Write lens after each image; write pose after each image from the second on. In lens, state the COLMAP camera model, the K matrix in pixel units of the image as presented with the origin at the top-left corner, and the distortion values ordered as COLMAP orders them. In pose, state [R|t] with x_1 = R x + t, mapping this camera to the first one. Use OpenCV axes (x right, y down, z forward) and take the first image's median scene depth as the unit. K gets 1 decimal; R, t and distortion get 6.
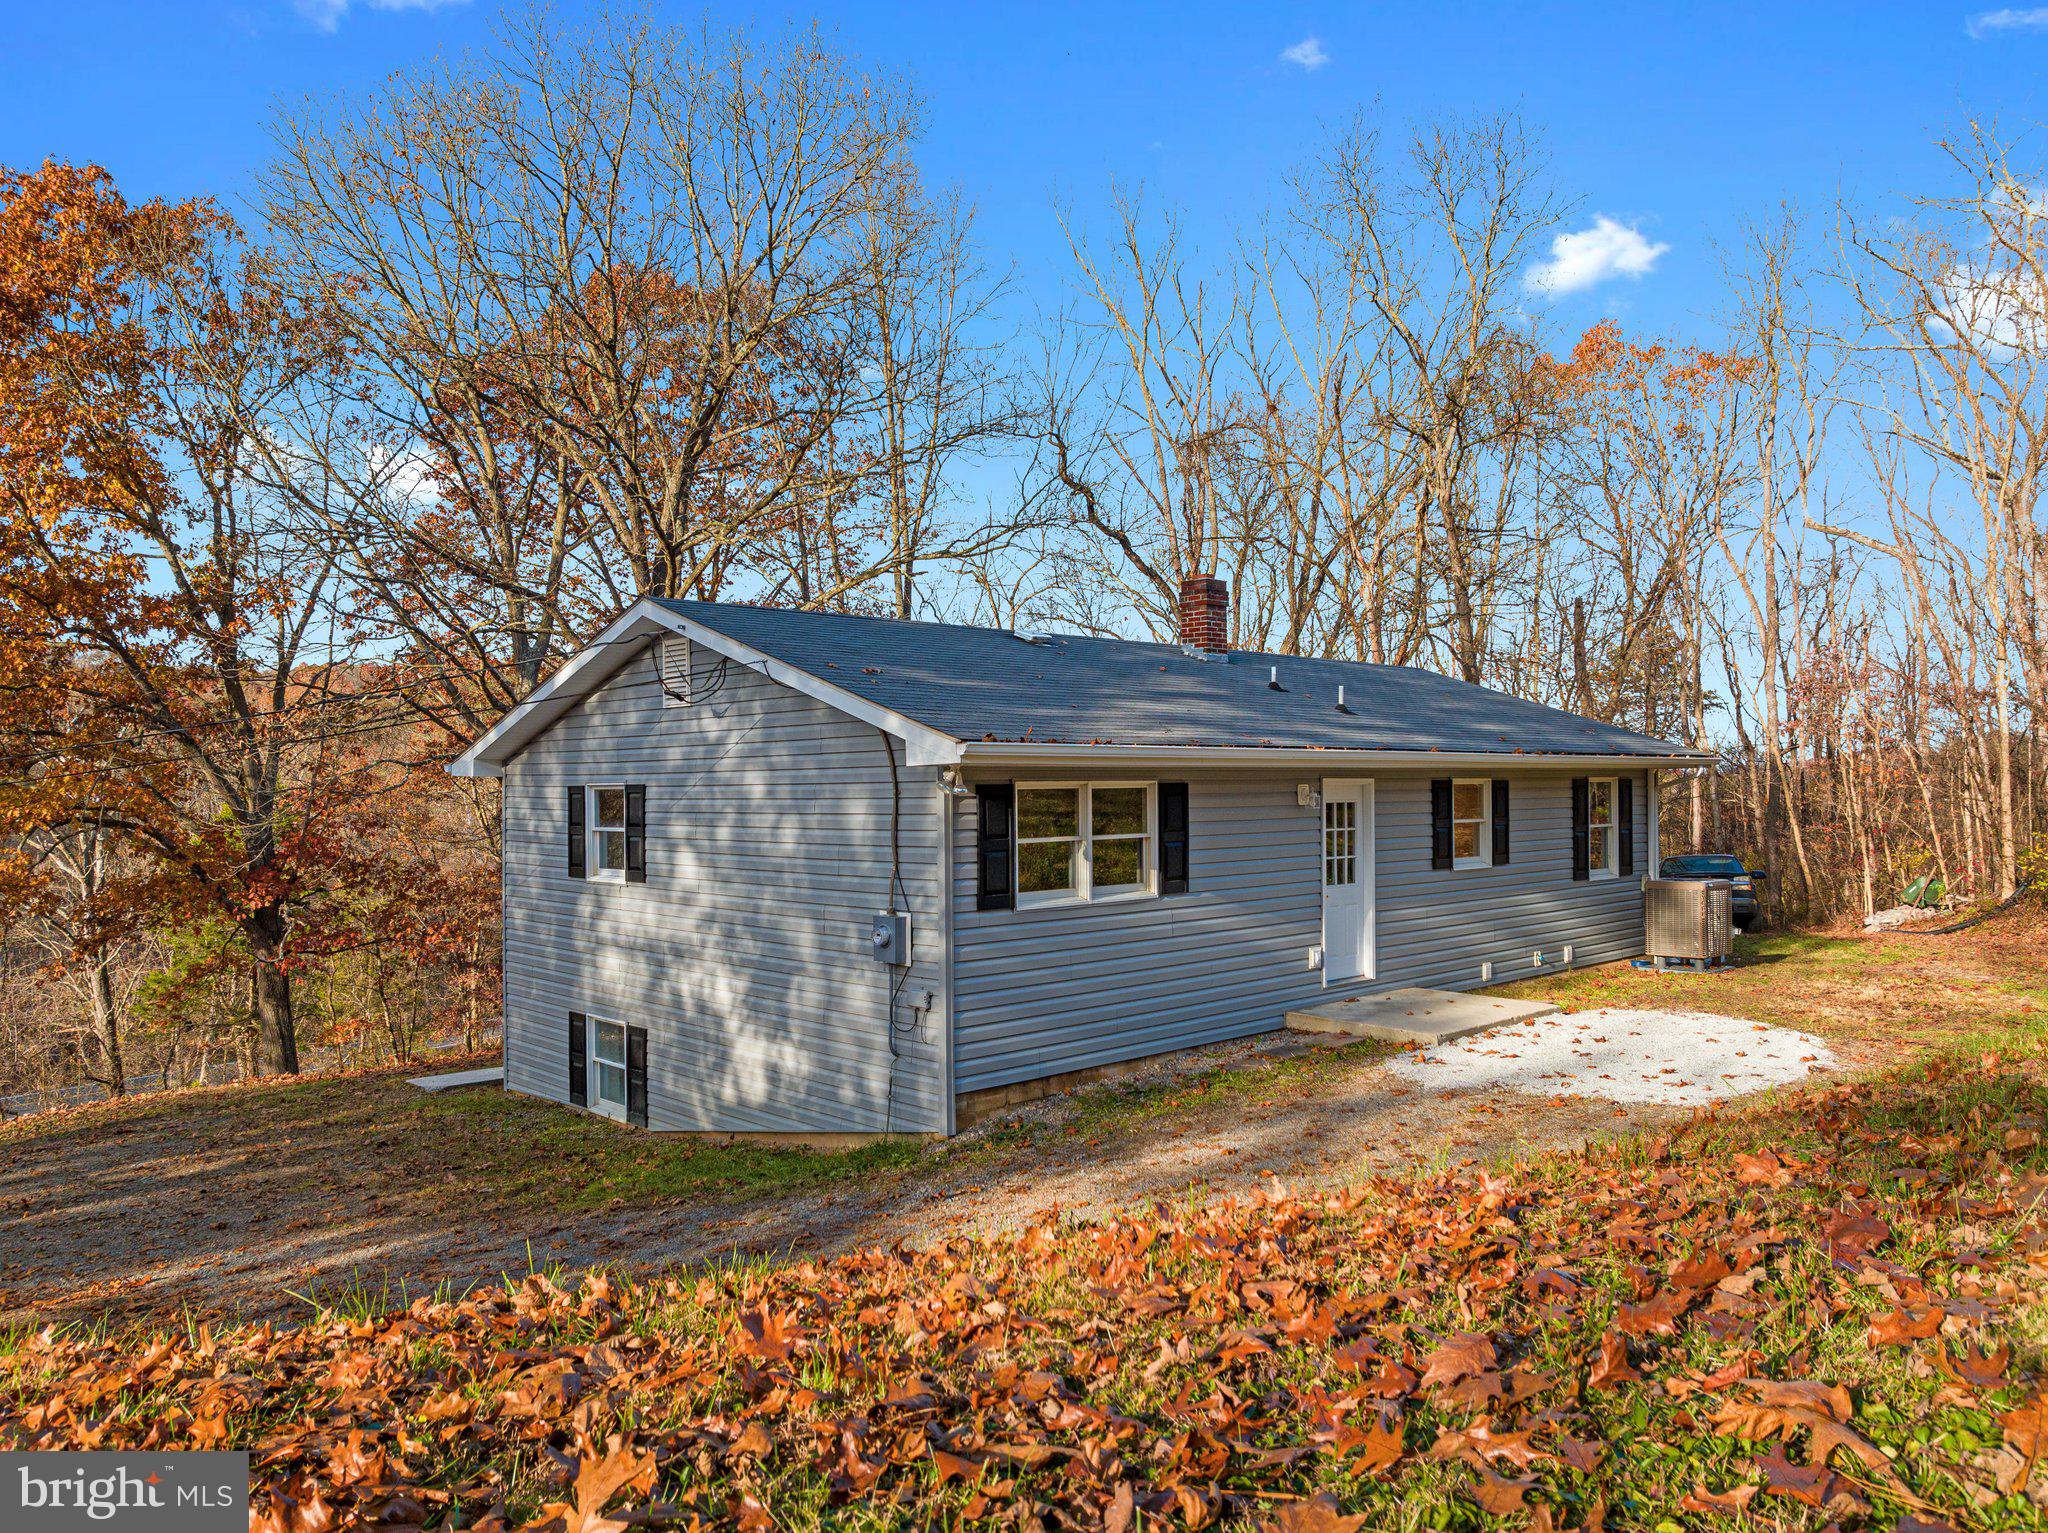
lens RADIAL K [[1448.2, 0, 1014.6], [0, 1448.2, 769.5], [0, 0, 1]] dist [-0.060016, 0.026079]
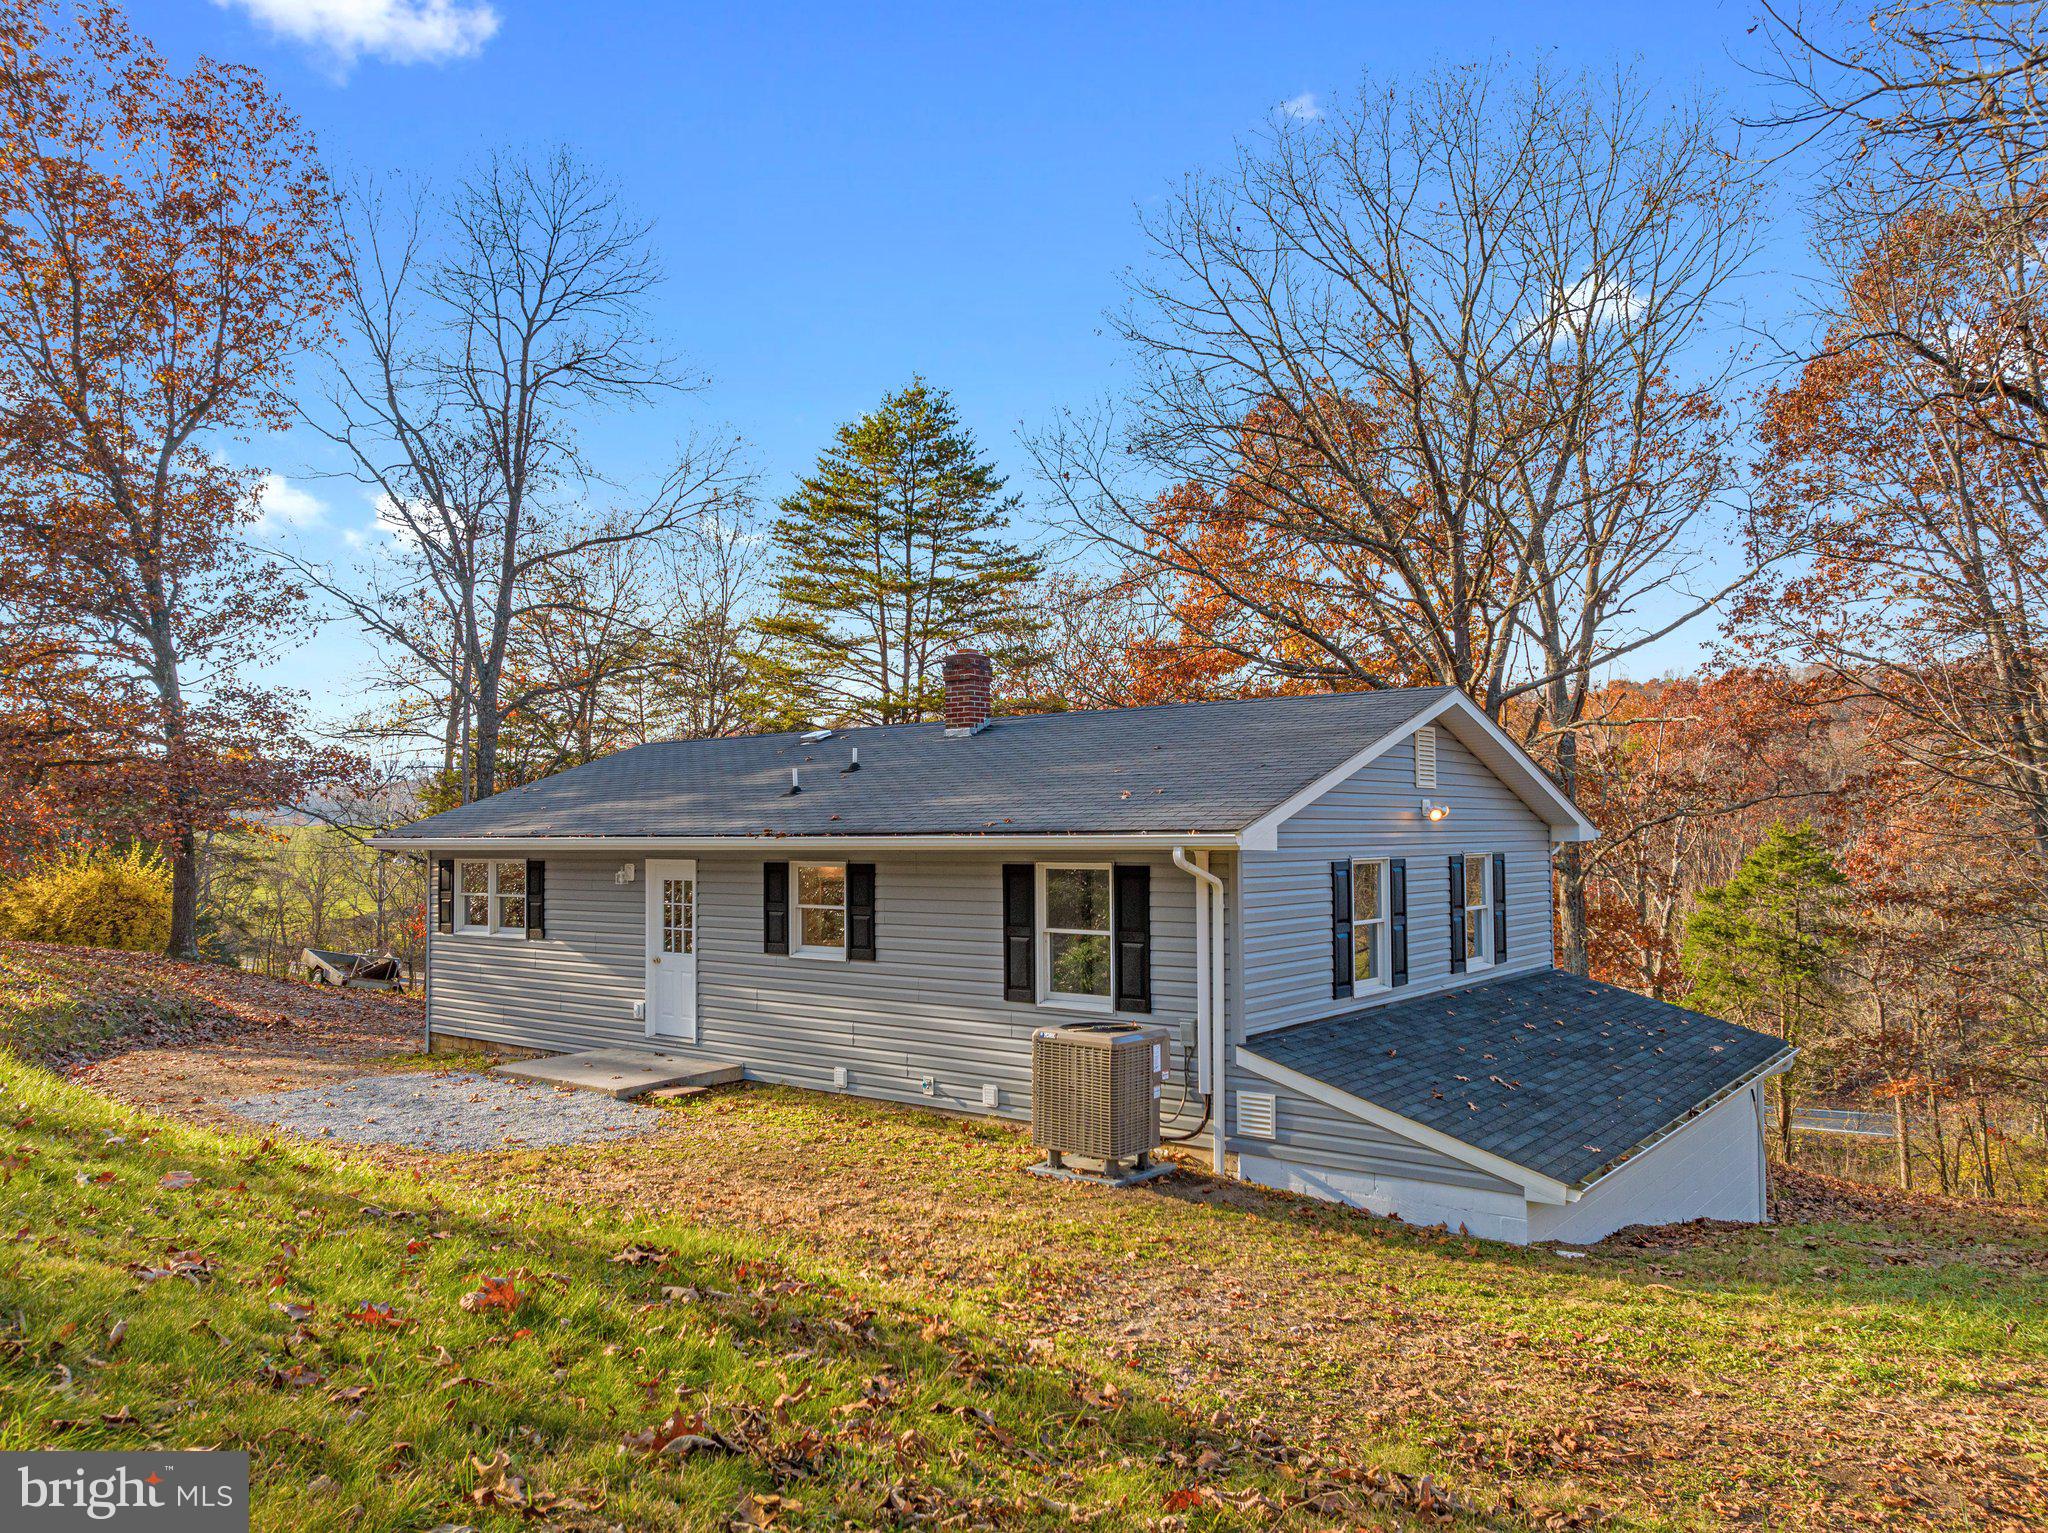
lens RADIAL K [[1448.2, 0, 1019.0], [0, 1448.2, 752.6], [0, 0, 1]] dist [-0.060016, 0.026079]
pose [[0.142866, -0.049622, -0.988497, 1.442109], [0.020275, 0.998680, -0.047203, -0.019268], [0.989534, -0.013299, 0.143683, 1.143434]]
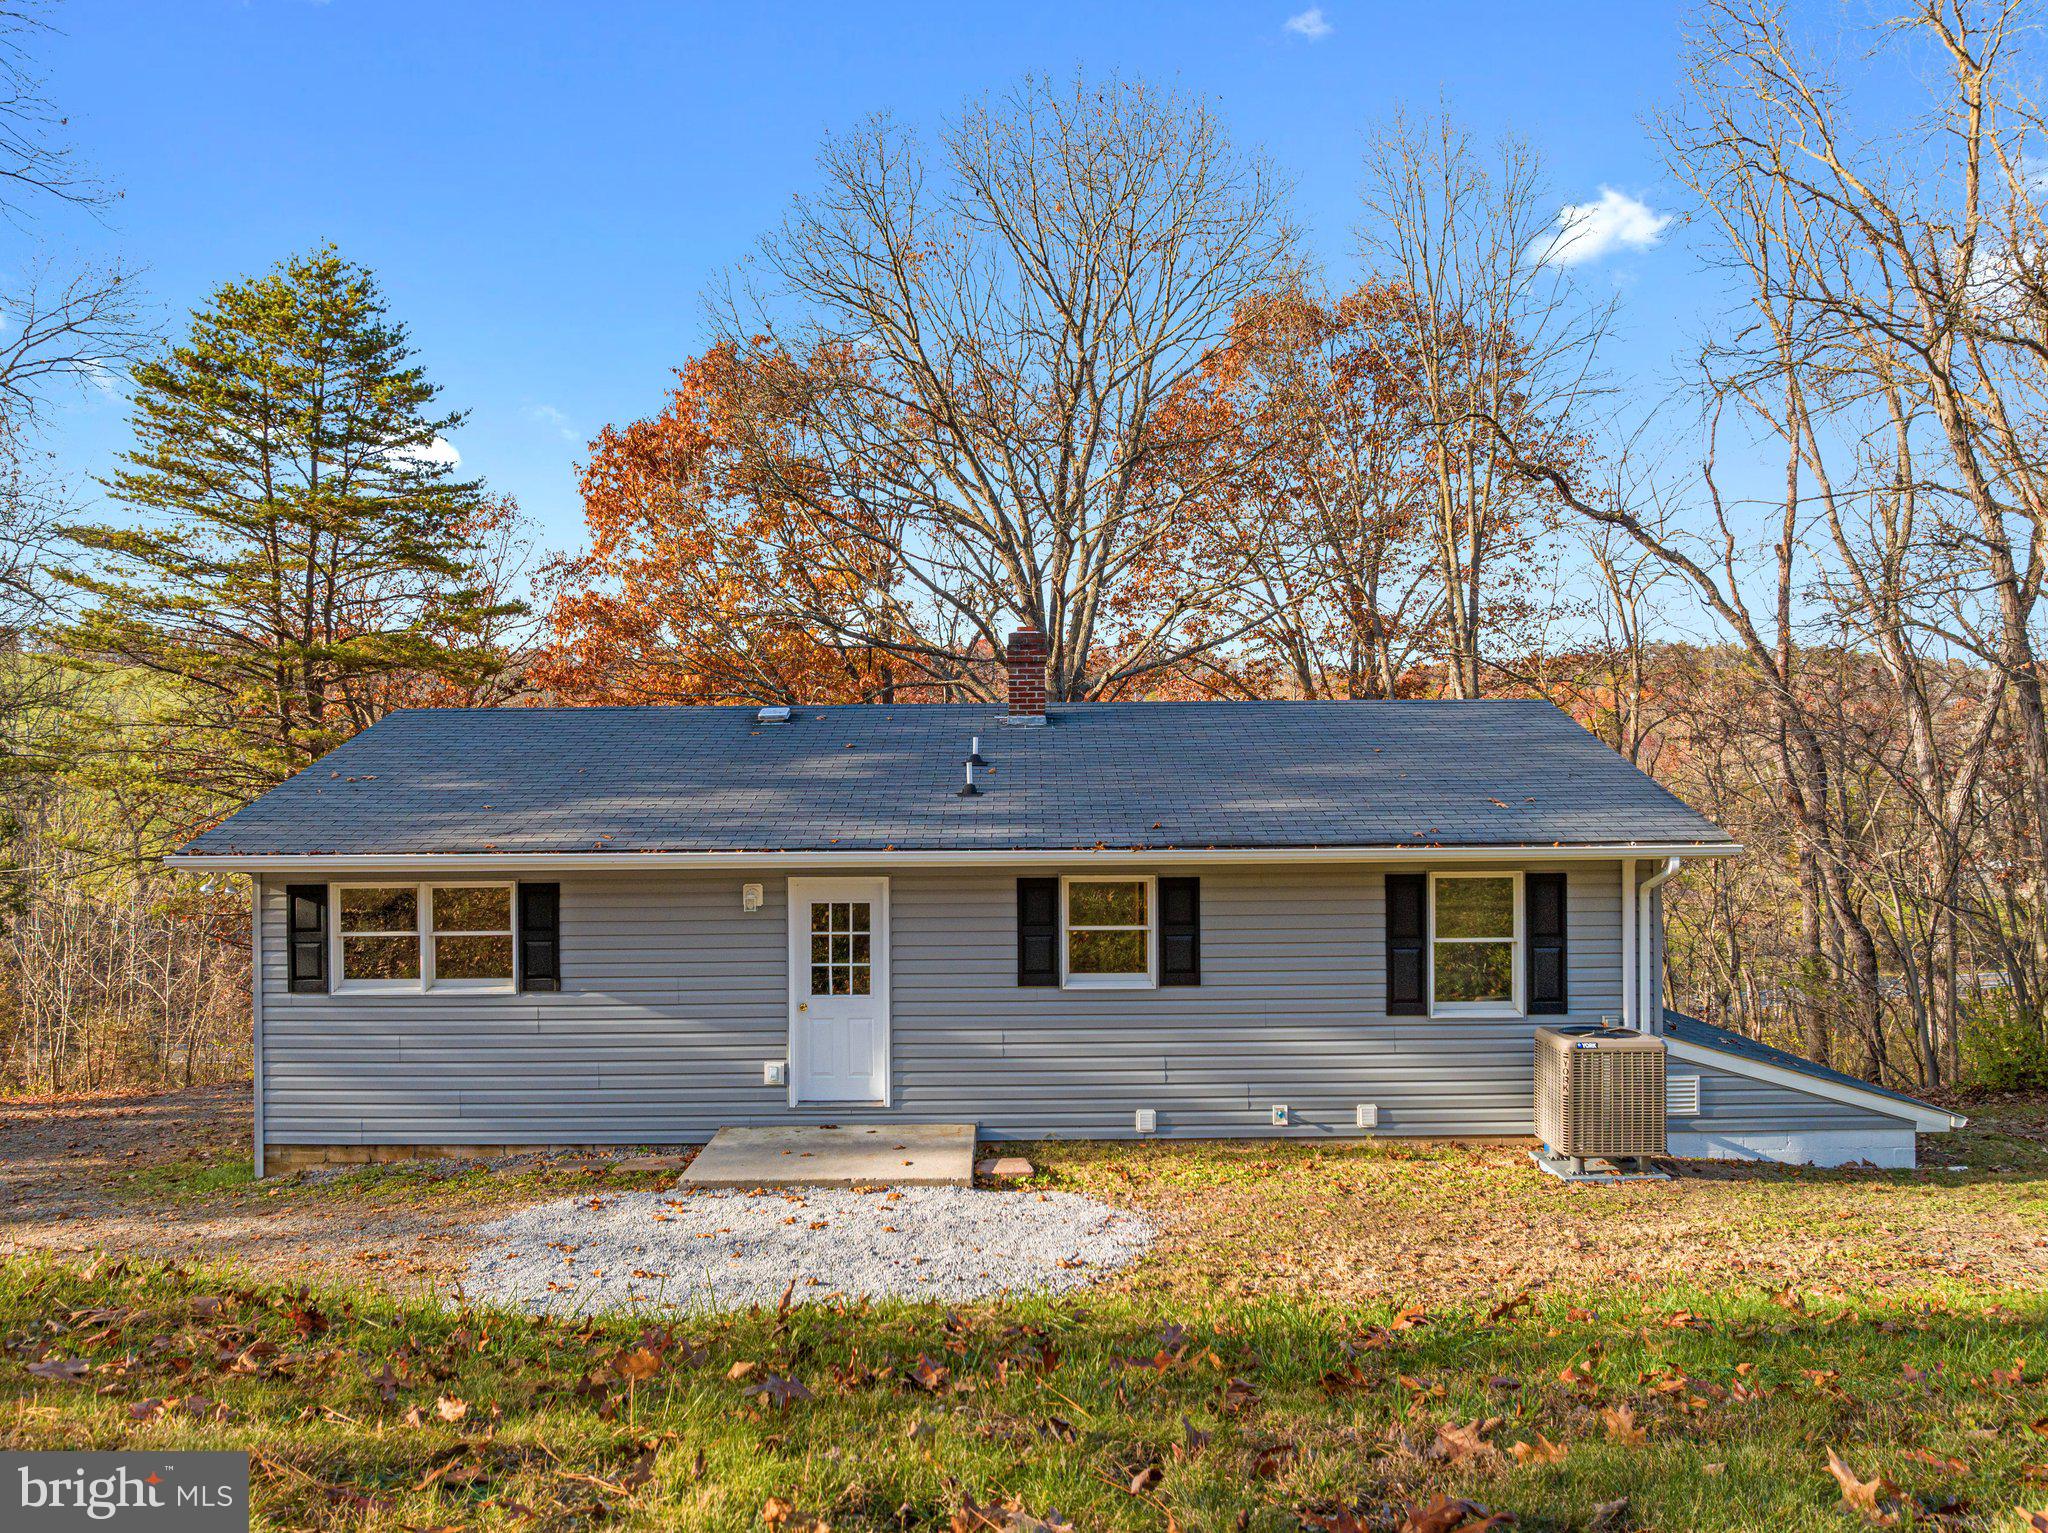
lens RADIAL K [[1448.2, 0, 1023.6], [0, 1448.2, 769.9], [0, 0, 1]] dist [-0.060016, 0.026079]
pose [[0.725371, -0.006321, -0.688329, 0.955883], [0.012912, 0.999907, 0.004424, -0.064444], [0.688237, -0.012096, 0.725385, 0.447788]]
